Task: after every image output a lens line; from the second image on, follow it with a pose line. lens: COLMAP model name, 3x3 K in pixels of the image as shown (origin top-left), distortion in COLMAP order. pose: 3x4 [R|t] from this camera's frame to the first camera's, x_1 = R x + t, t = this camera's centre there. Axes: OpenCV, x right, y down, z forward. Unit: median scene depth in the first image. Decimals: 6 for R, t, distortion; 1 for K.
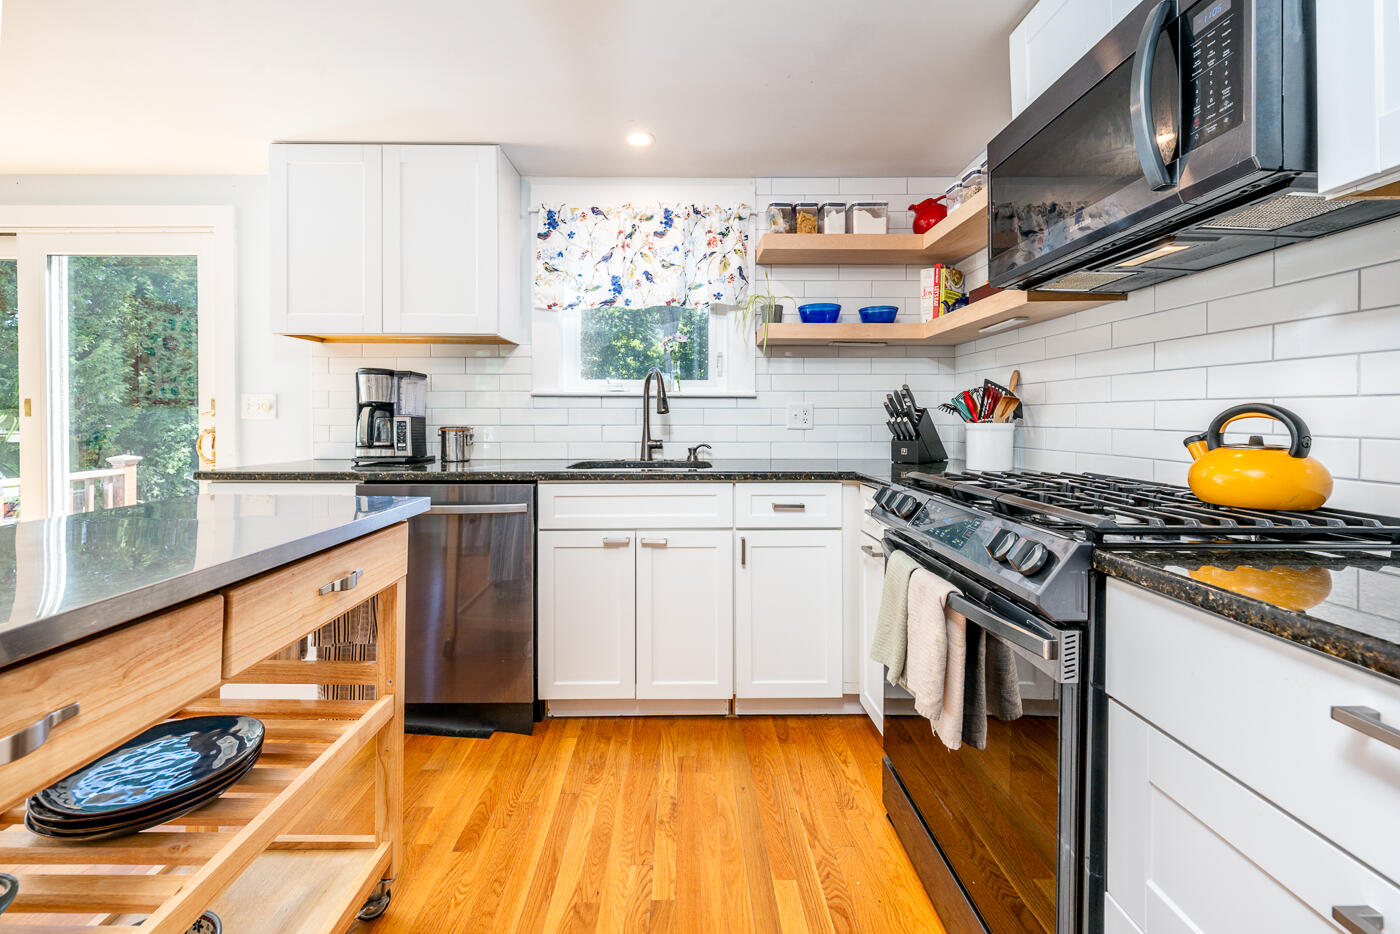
lens RADIAL K [[581.0, 0, 693.5], [0, 581.0, 423.0], [0, 0, 1]] dist [-0.000668, -0.000116]
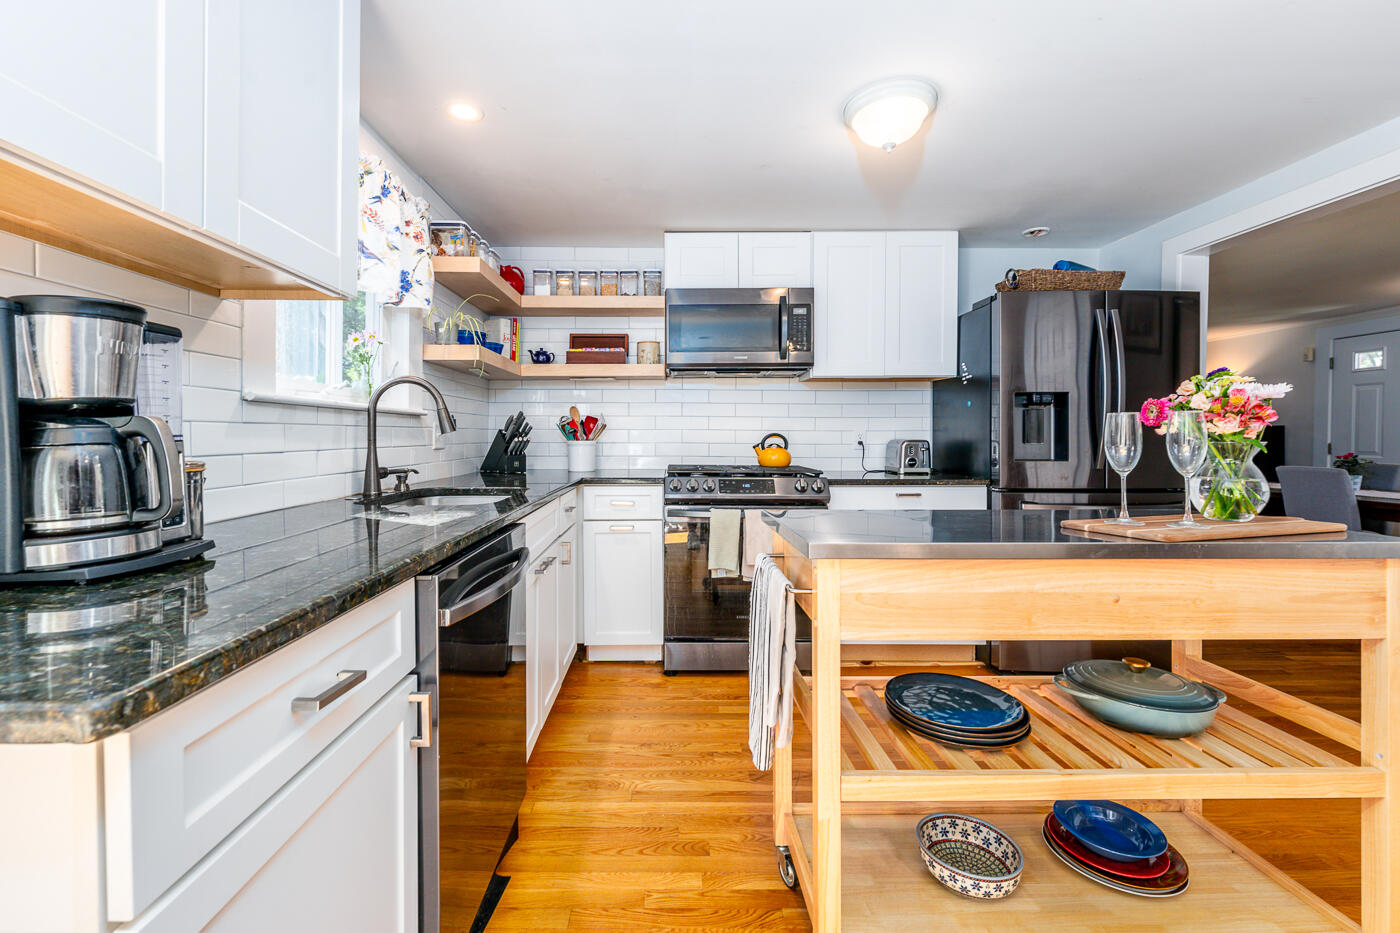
lens RADIAL K [[576.9, 0, 679.1], [0, 576.9, 445.3], [0, 0, 1]] dist [-0.002547, -0.000227]
pose [[-0.007175, -0.018487, 0.999803, -0.854186], [0.007232, 0.999802, 0.018539, -0.012171], [-0.999948, 0.007364, -0.007040, 0.628338]]
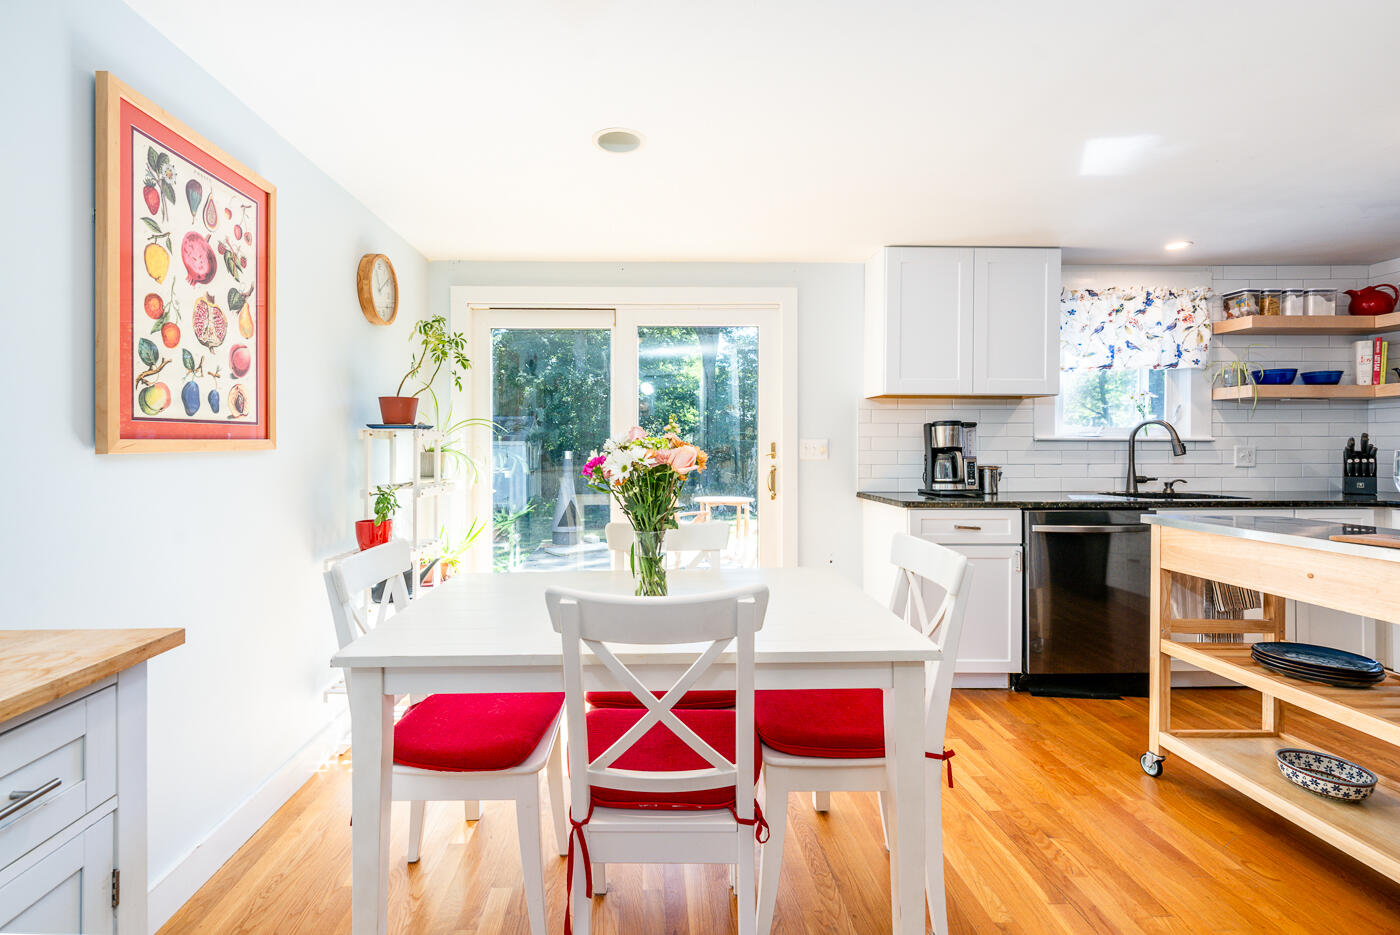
lens RADIAL K [[641.4, 0, 663.4], [0, 641.4, 446.0], [0, 0, 1]] dist [-0.000551, 0.000184]
pose [[0.999926, -0.001396, 0.012085, -1.138636], [0.001519, 0.999948, -0.010132, -0.023837], [-0.012070, 0.010149, 0.999876, -0.377189]]
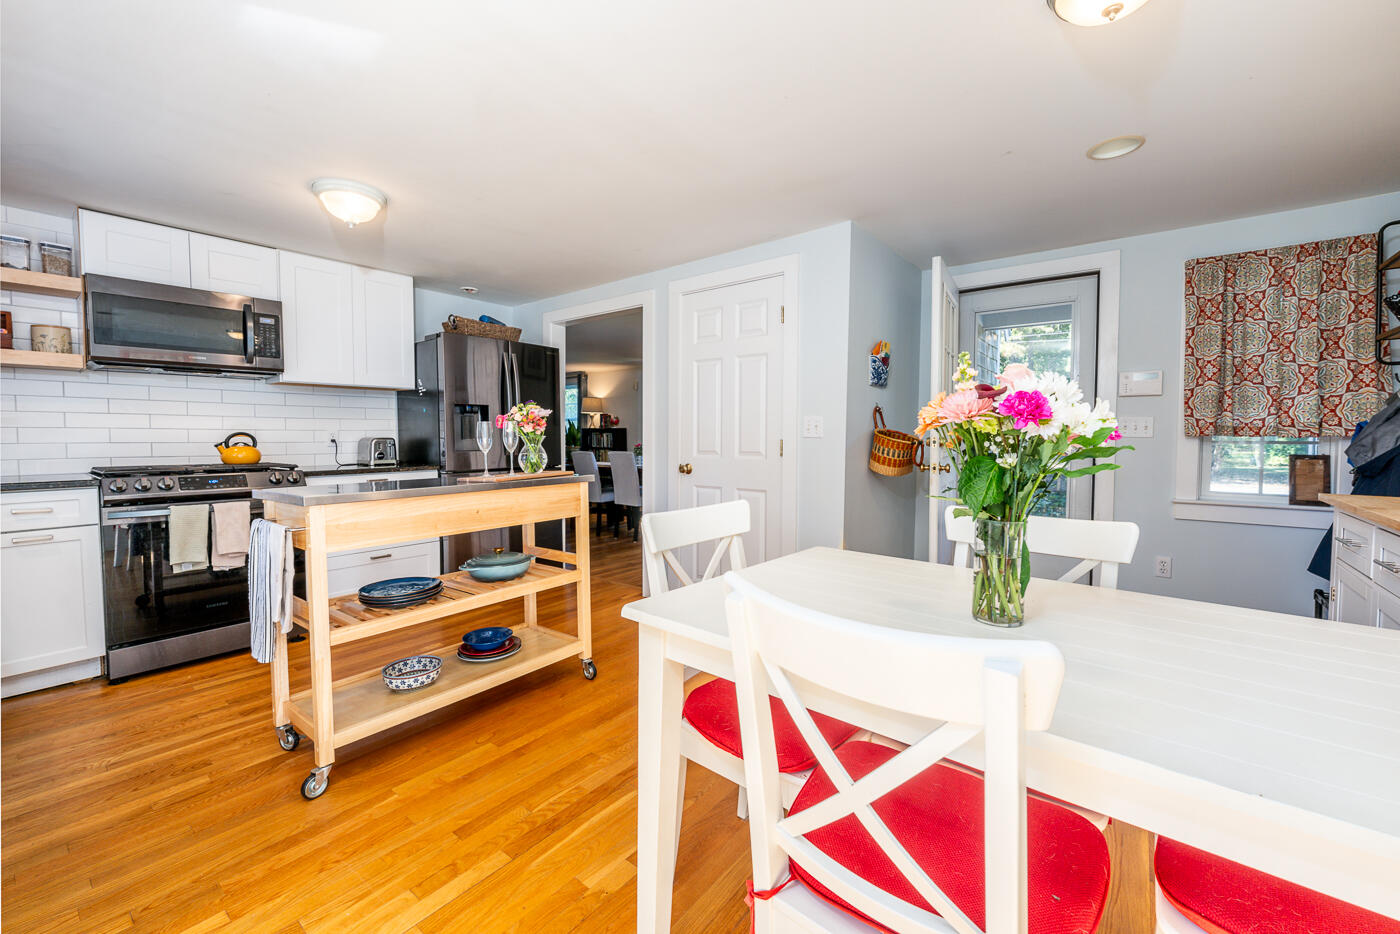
lens RADIAL K [[566.7, 0, 697.1], [0, 566.7, 456.2], [0, 0, 1]] dist [-0.000994, -0.000009]
pose [[-0.774403, -0.023507, 0.632256, -1.228429], [0.006319, 0.998972, 0.044881, -0.010421], [-0.632661, 0.038752, -0.773458, 0.754945]]
